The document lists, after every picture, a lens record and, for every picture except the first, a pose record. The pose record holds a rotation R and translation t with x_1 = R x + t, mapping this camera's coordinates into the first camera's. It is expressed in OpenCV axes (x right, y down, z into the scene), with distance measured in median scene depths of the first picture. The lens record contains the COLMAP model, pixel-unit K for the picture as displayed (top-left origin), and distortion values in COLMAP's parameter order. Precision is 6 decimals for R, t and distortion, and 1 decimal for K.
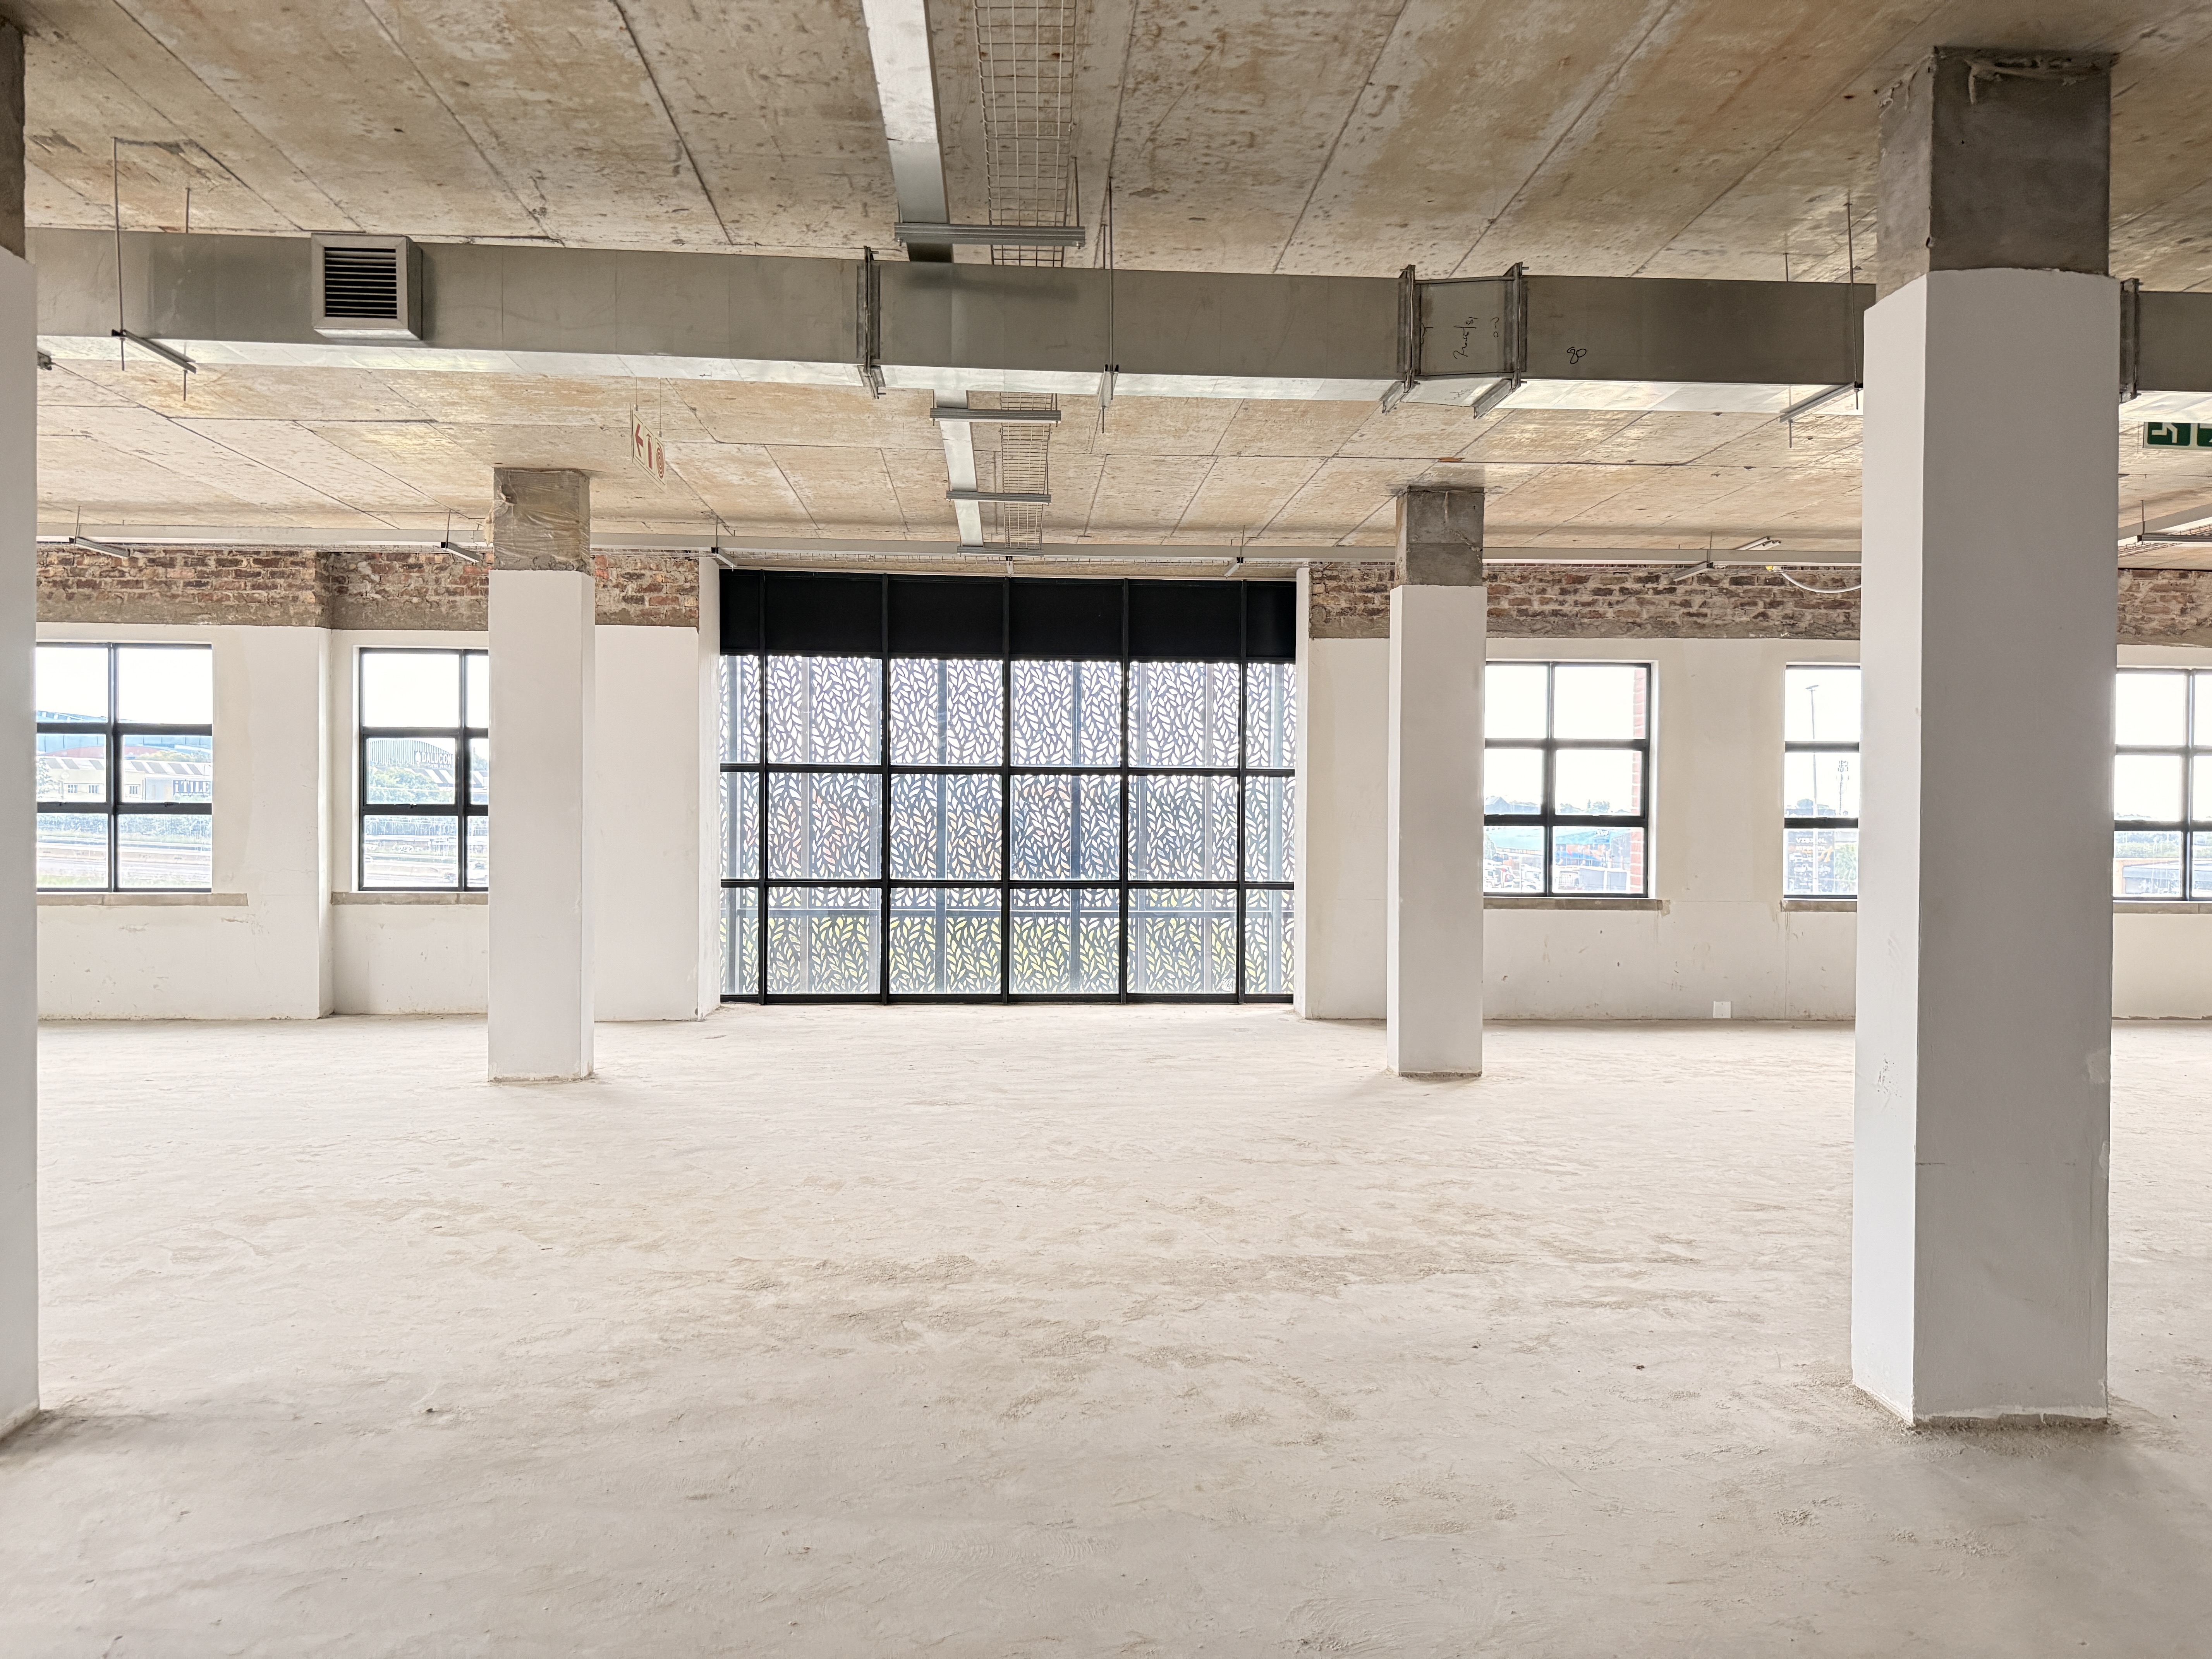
lens RADIAL K [[1554.5, 0, 1106.0], [0, 1554.5, 837.5], [0, 0, 1]] dist [0.061948, -0.080630]
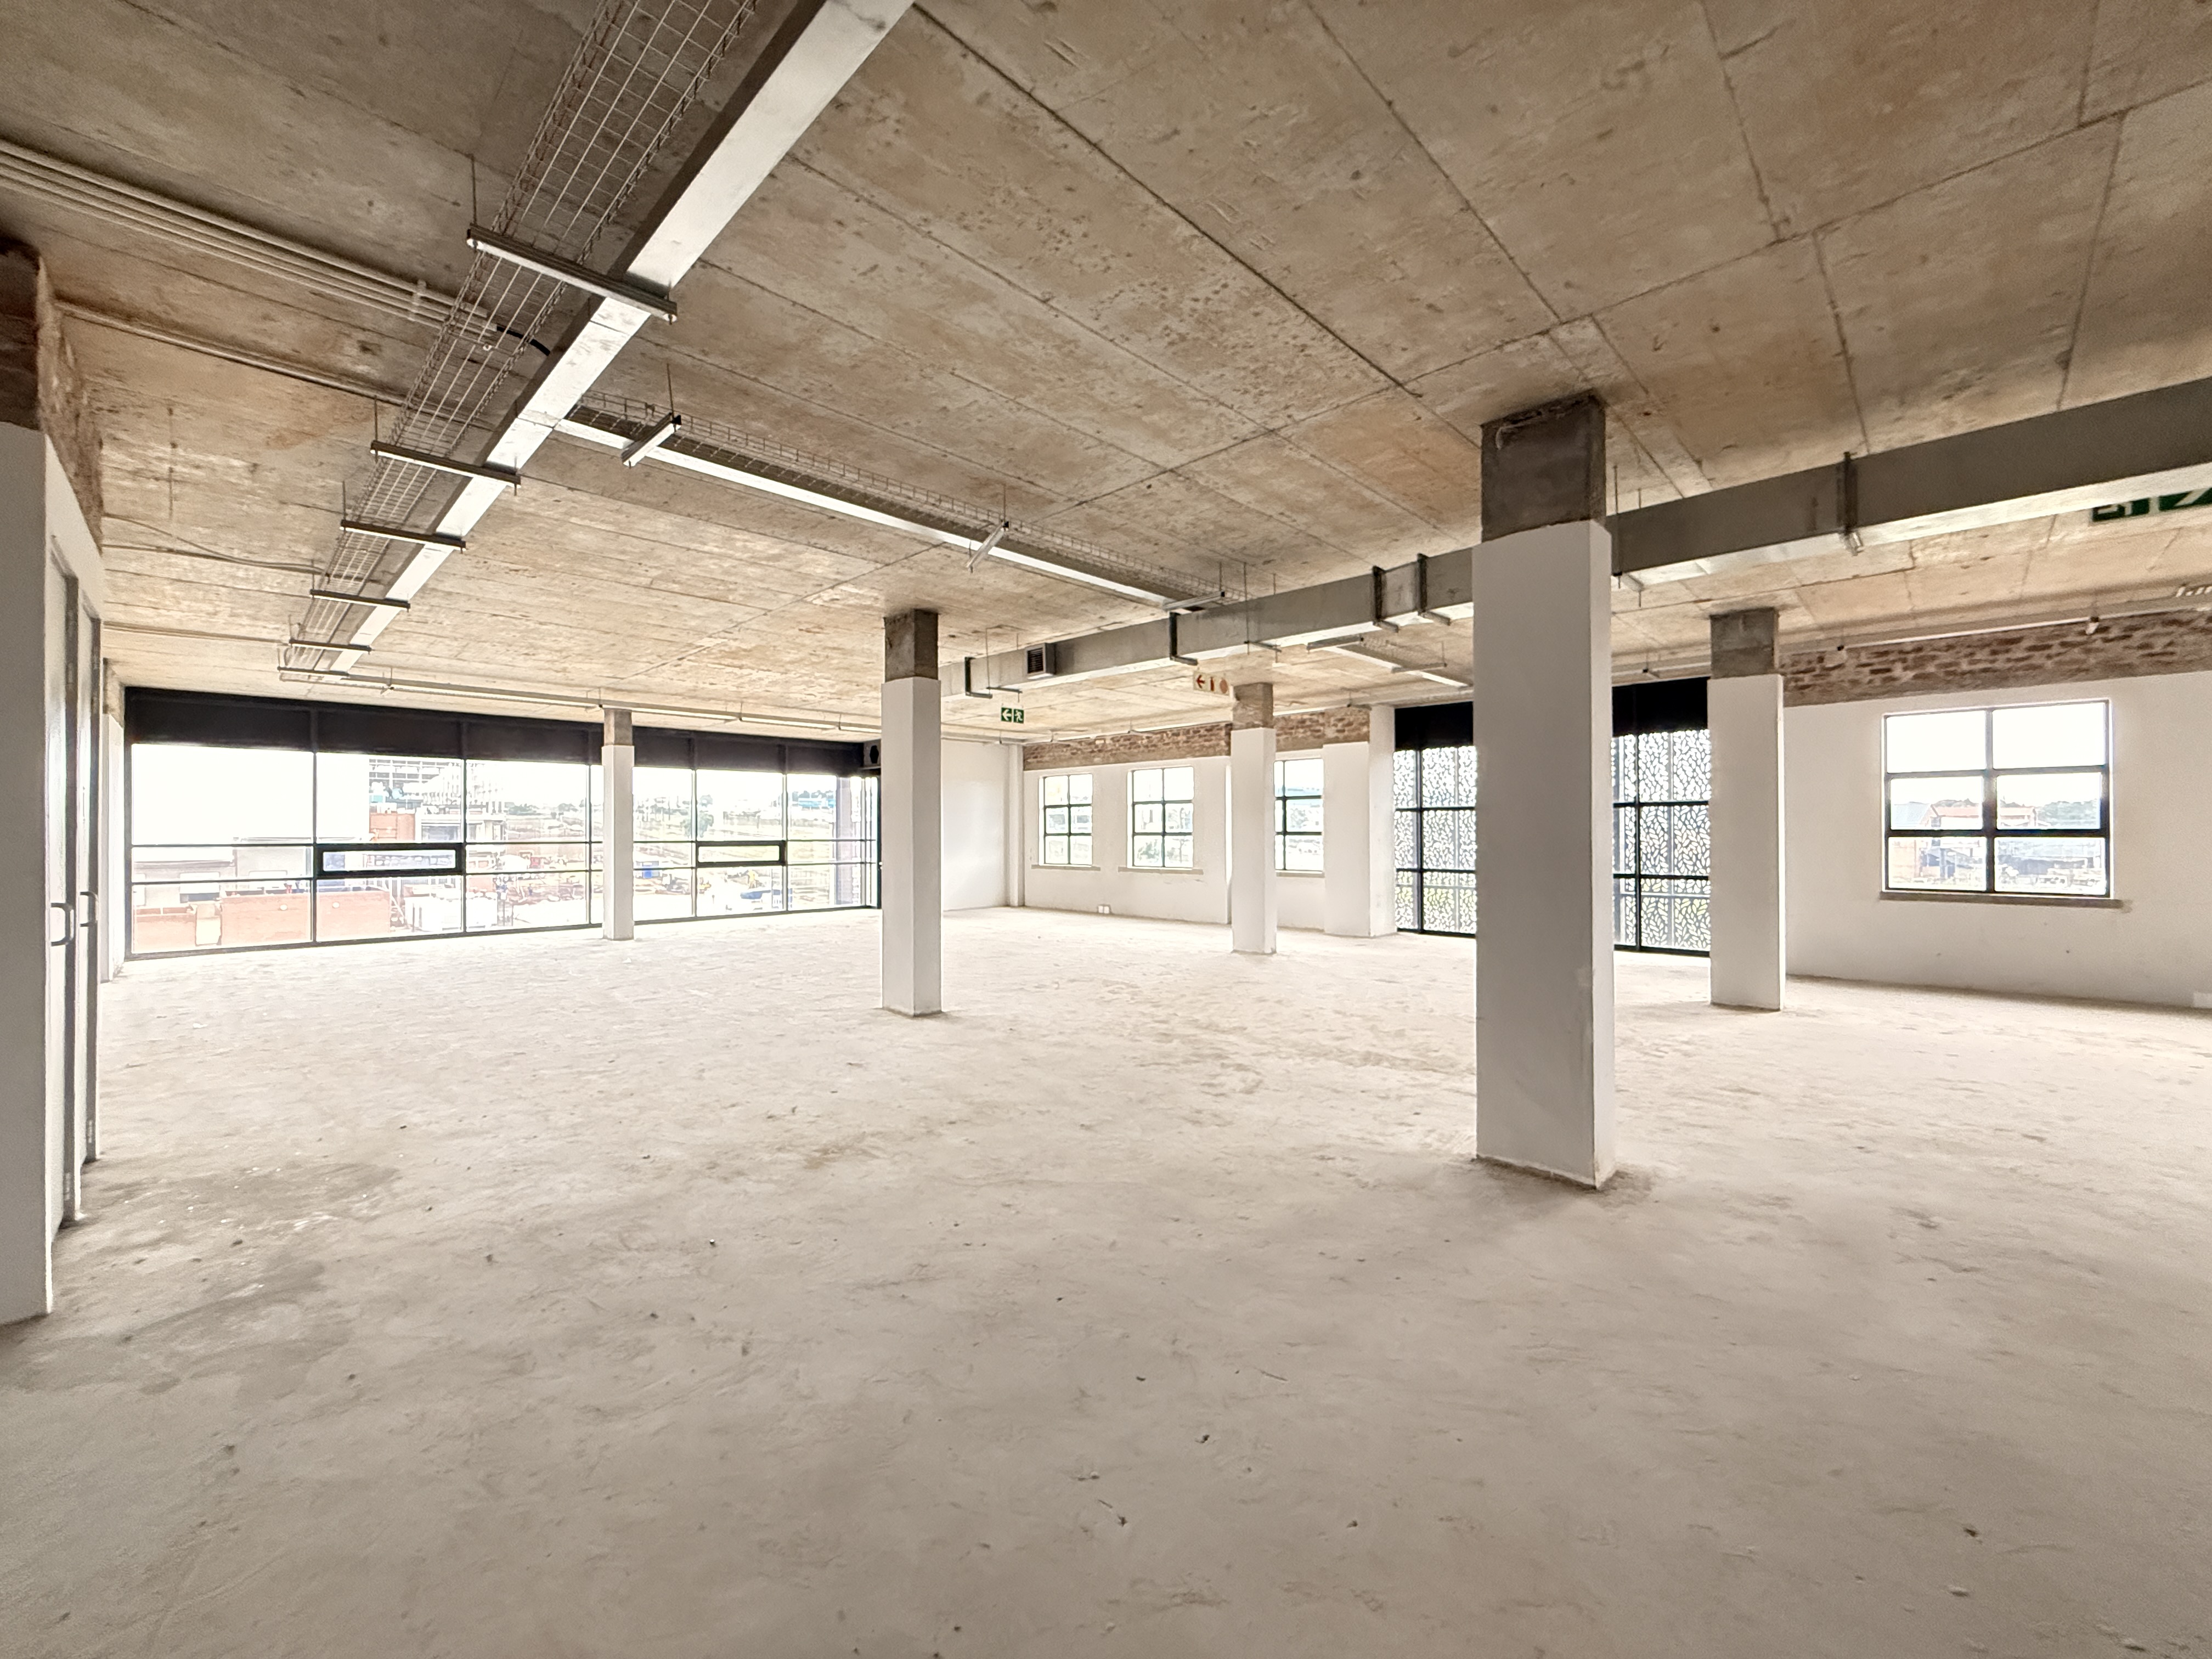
lens RADIAL K [[883.8, 0, 1100.0], [0, 883.8, 828.6], [0, 0, 1]] dist [0.000713, 0.000094]
pose [[0.667956, -0.013194, -0.744084, 0.352534], [-0.002448, 0.999798, -0.019926, 0.001327], [0.744197, 0.015132, 0.667789, -0.015507]]
